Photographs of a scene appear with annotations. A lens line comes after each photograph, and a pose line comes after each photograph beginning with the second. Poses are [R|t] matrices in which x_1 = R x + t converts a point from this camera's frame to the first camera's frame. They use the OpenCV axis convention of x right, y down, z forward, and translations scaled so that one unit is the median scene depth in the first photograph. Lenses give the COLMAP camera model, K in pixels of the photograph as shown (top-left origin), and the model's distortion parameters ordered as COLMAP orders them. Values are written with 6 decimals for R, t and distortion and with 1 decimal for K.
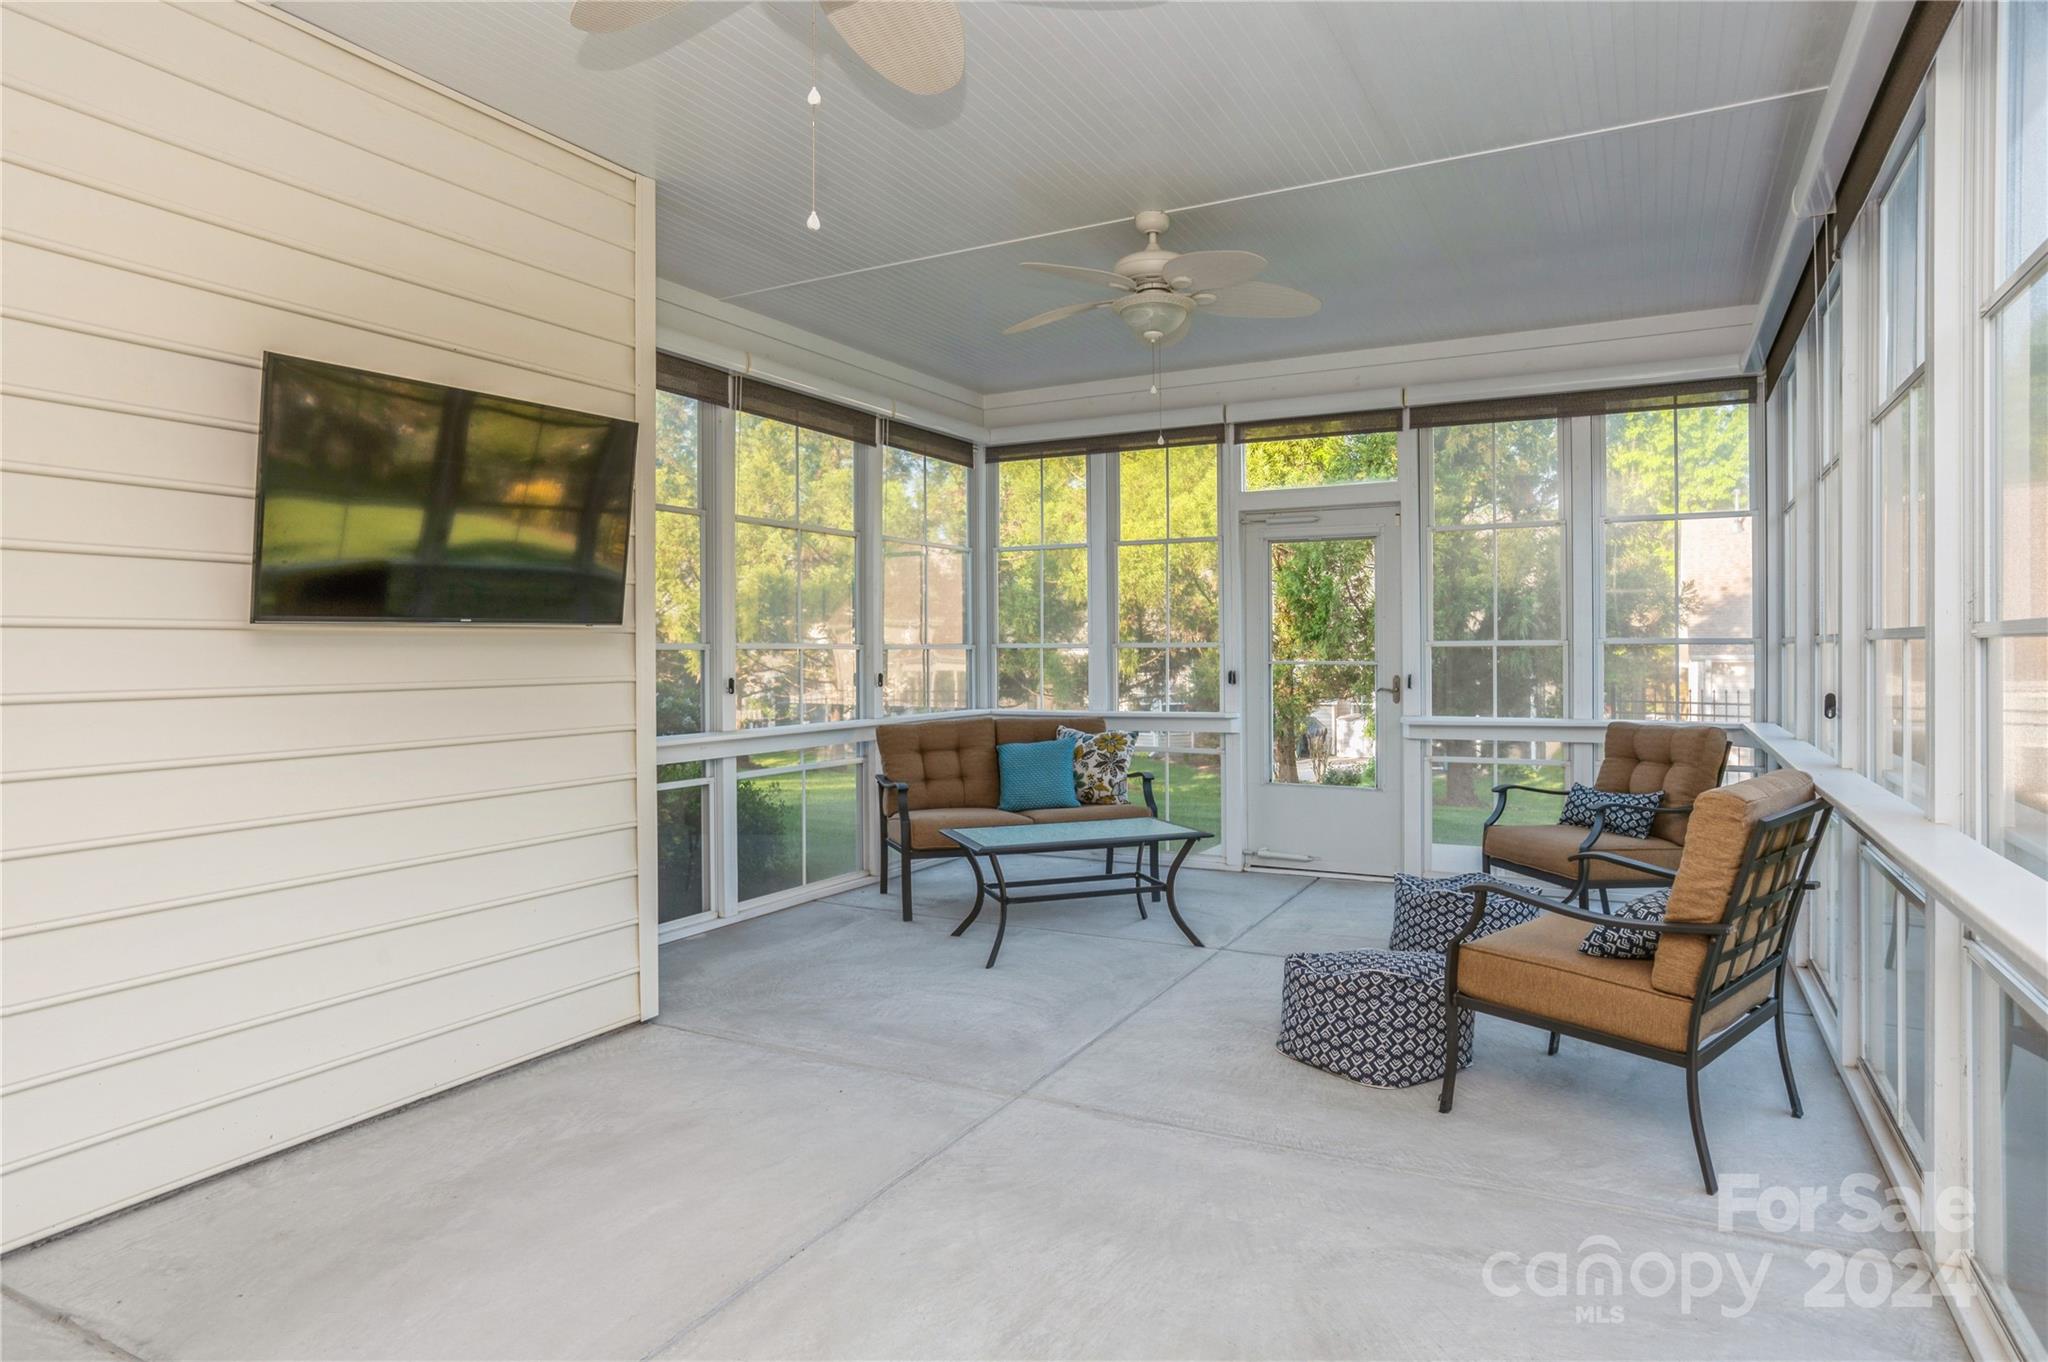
lens RADIAL K [[1154.2, 0, 995.3], [0, 1154.2, 640.9], [0, 0, 1]] dist [-0.050334, 0.015649]
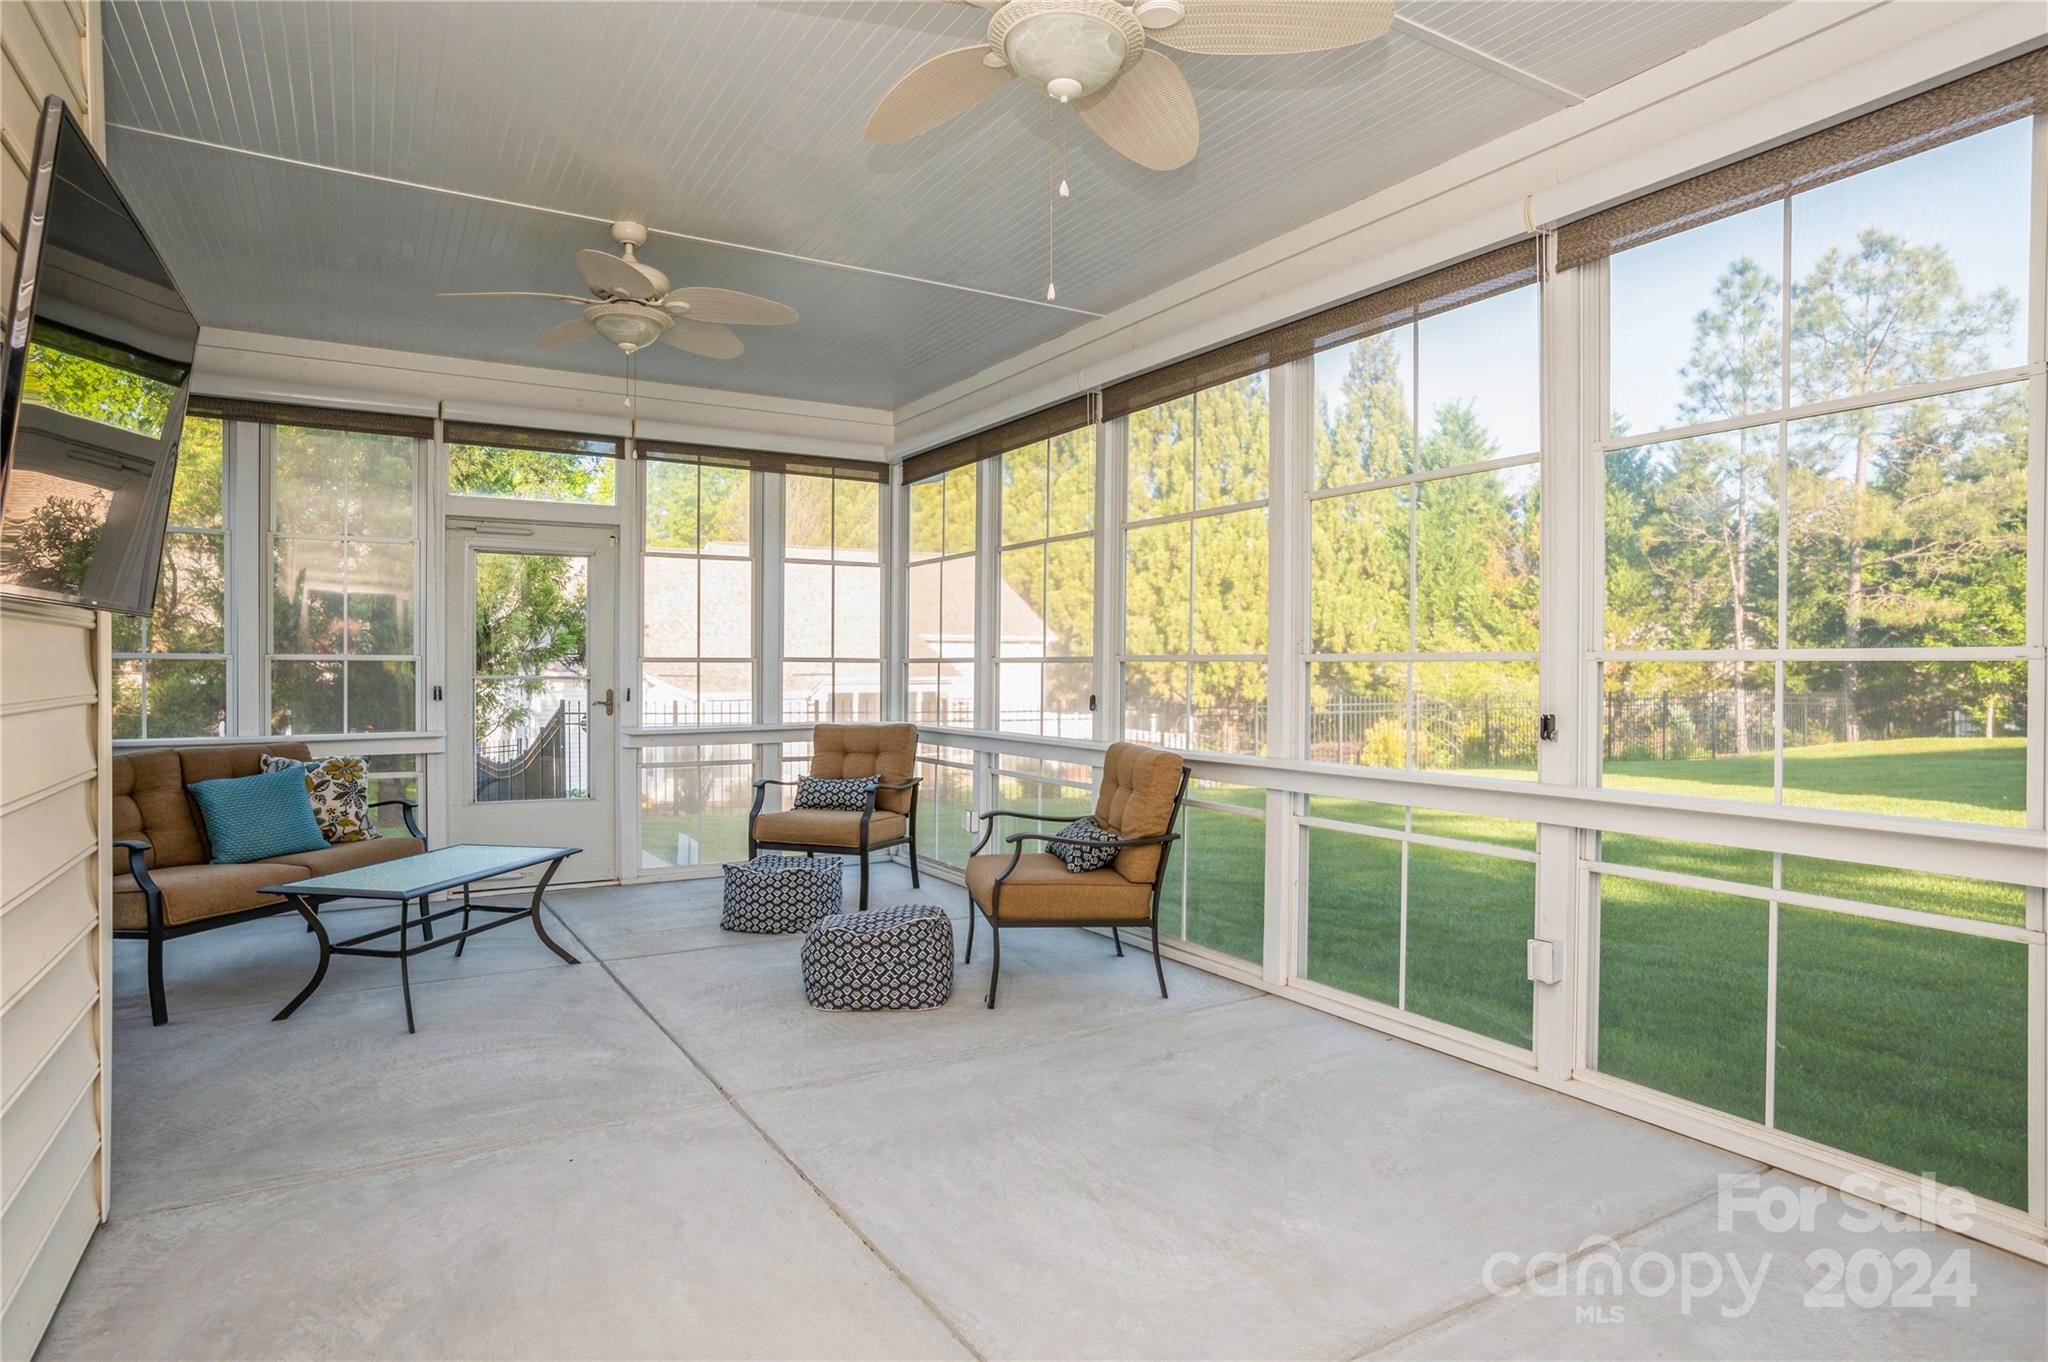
lens RADIAL K [[1154.2, 0, 1024.5], [0, 1154.2, 685.3], [0, 0, 1]] dist [-0.050334, 0.015649]
pose [[0.504826, -0.003299, 0.863215, -0.571149], [-0.013683, 0.999836, 0.011823, 0.013307], [-0.863113, -0.017780, 0.504698, 0.218752]]
